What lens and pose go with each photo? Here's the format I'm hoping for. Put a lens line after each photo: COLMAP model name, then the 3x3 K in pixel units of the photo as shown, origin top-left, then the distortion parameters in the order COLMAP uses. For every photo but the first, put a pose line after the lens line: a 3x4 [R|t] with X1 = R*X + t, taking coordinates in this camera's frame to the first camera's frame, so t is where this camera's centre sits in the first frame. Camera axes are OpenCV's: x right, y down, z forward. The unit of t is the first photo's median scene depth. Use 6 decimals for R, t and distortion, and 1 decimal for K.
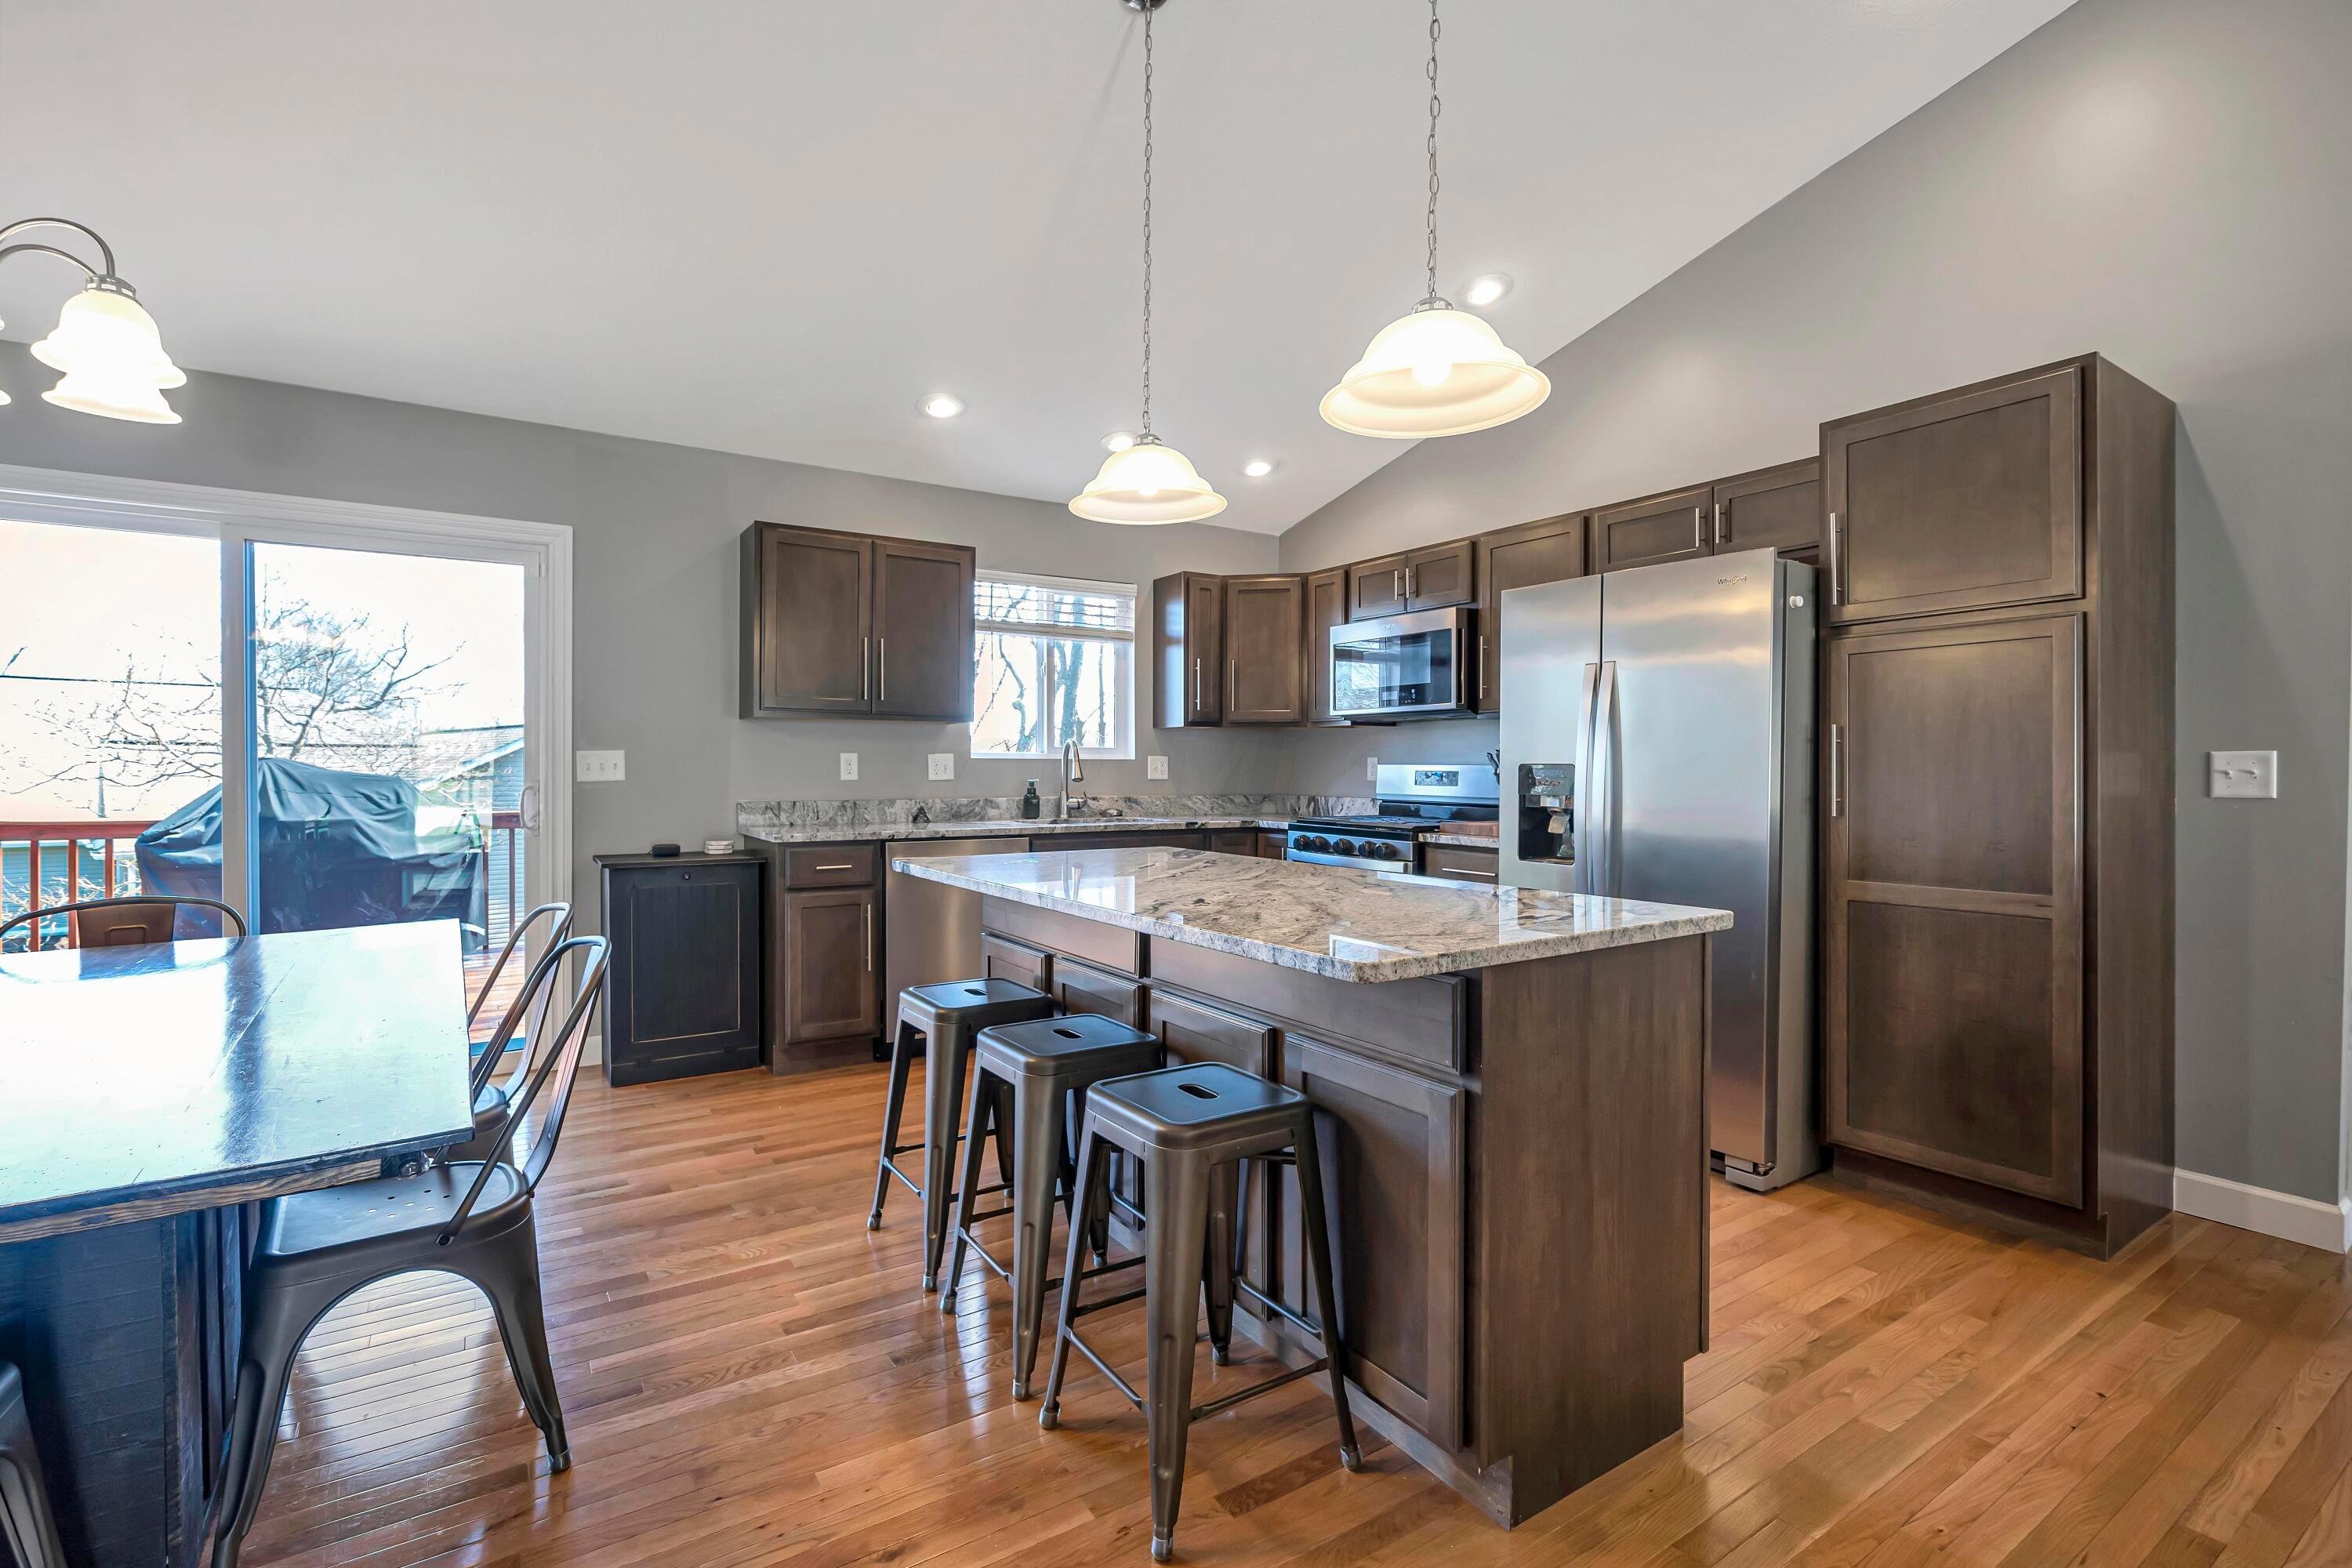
lens RADIAL K [[1078.2, 0, 1174.6], [0, 1078.2, 782.7], [0, 0, 1]] dist [-0.002889, 0.000841]
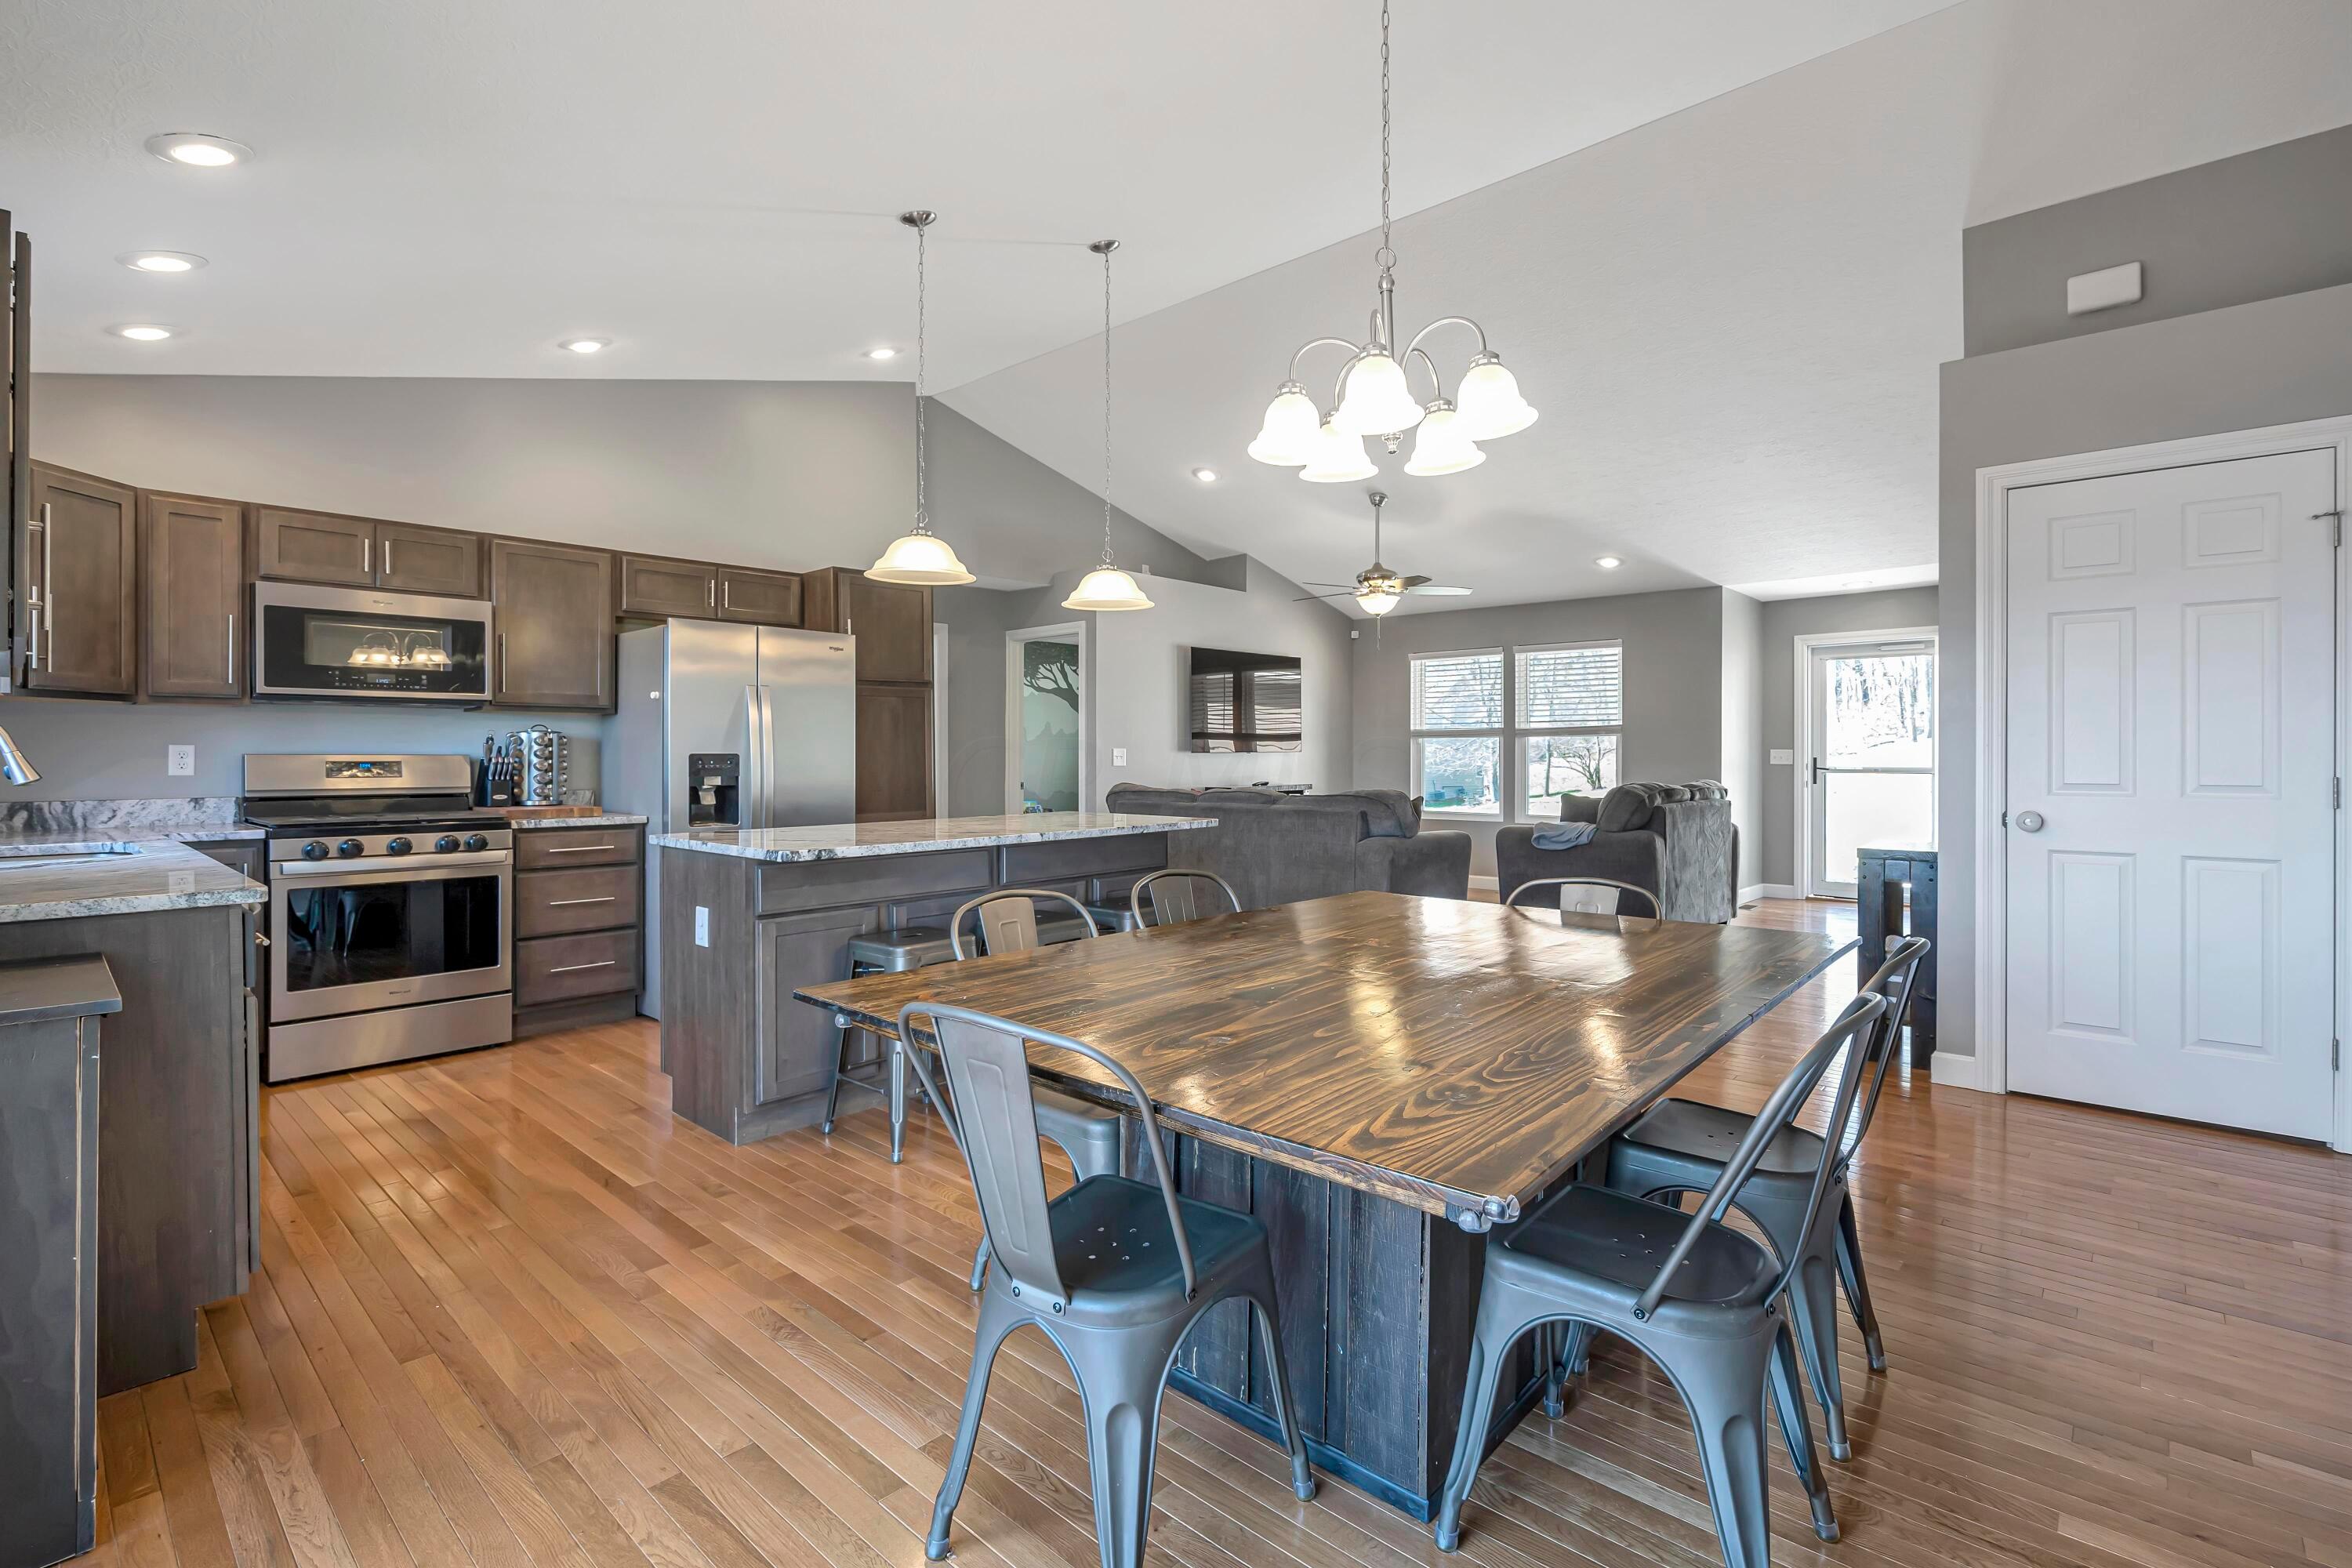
lens RADIAL K [[1078.2, 0, 1170.8], [0, 1078.2, 747.2], [0, 0, 1]] dist [-0.002889, 0.000841]
pose [[-0.229329, -0.003827, 0.973341, -0.924978], [0.011330, 0.999914, 0.006601, -0.023155], [-0.973283, 0.012542, -0.229266, 0.619448]]
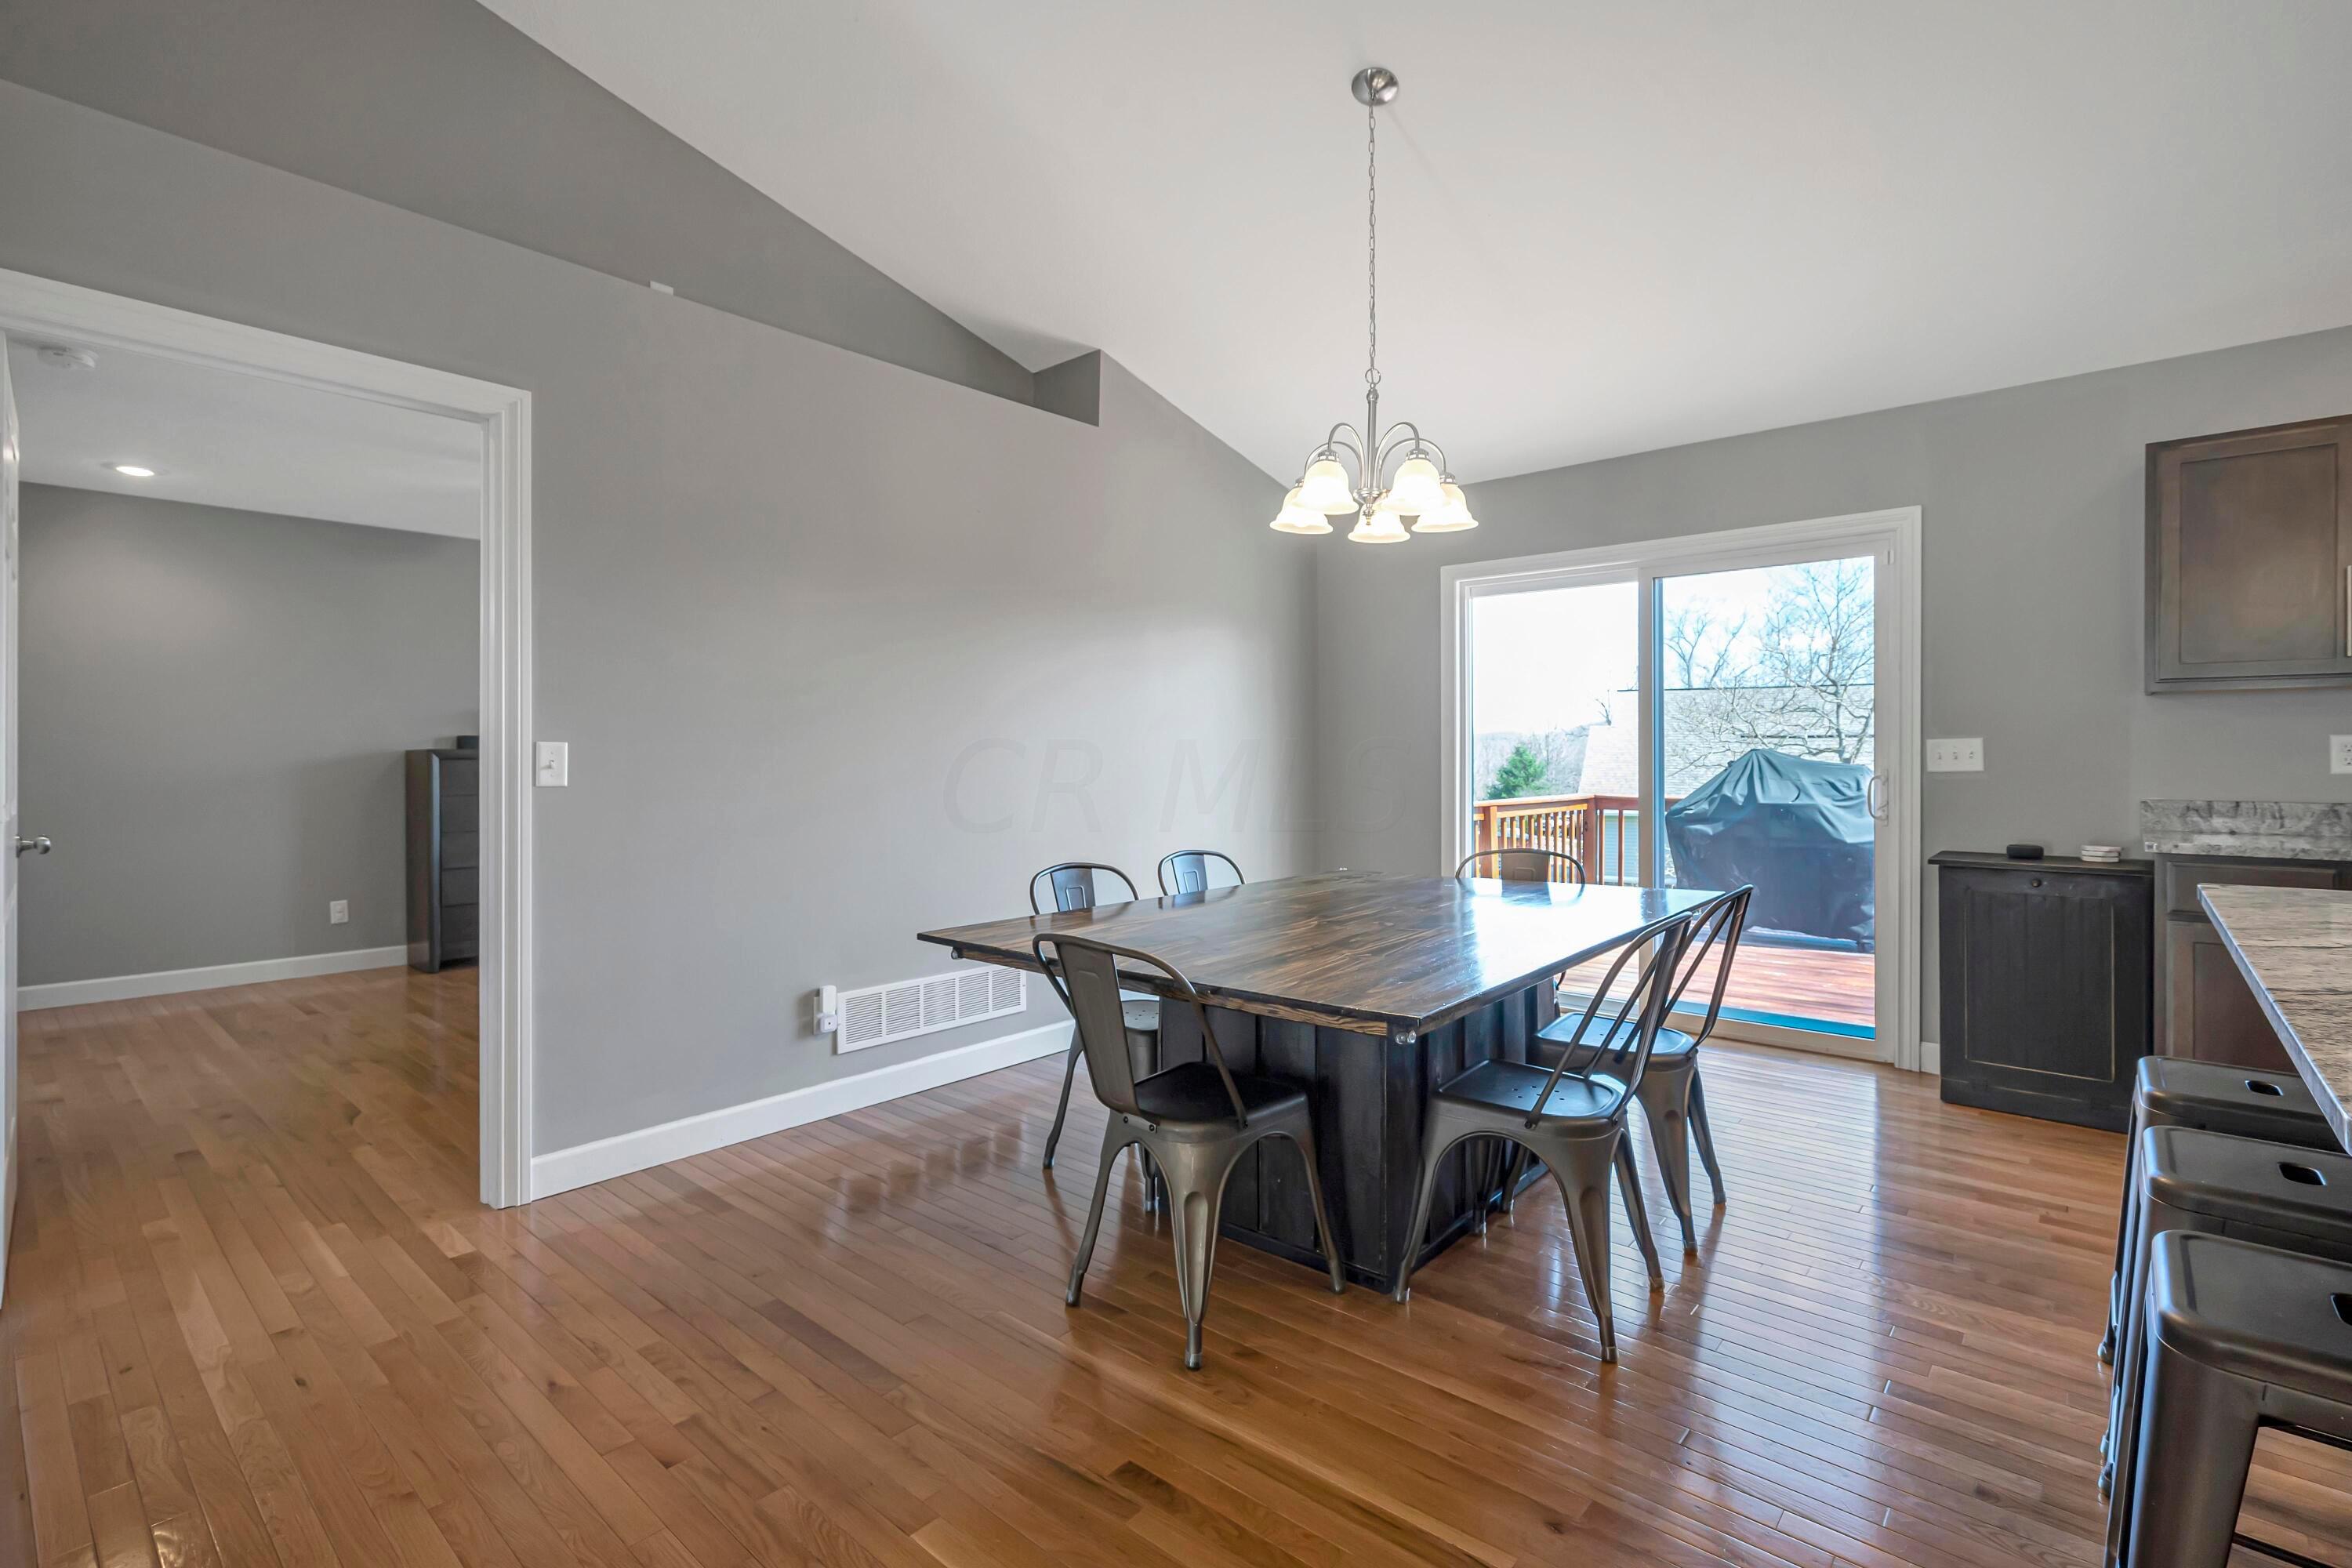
lens RADIAL K [[1078.2, 0, 1150.8], [0, 1078.2, 755.6], [0, 0, 1]] dist [-0.002889, 0.000841]
pose [[0.245968, -0.003987, -0.969270, 0.191181], [-0.010135, 0.999926, -0.006685, -0.001869], [0.969225, 0.011468, 0.245909, 0.098140]]
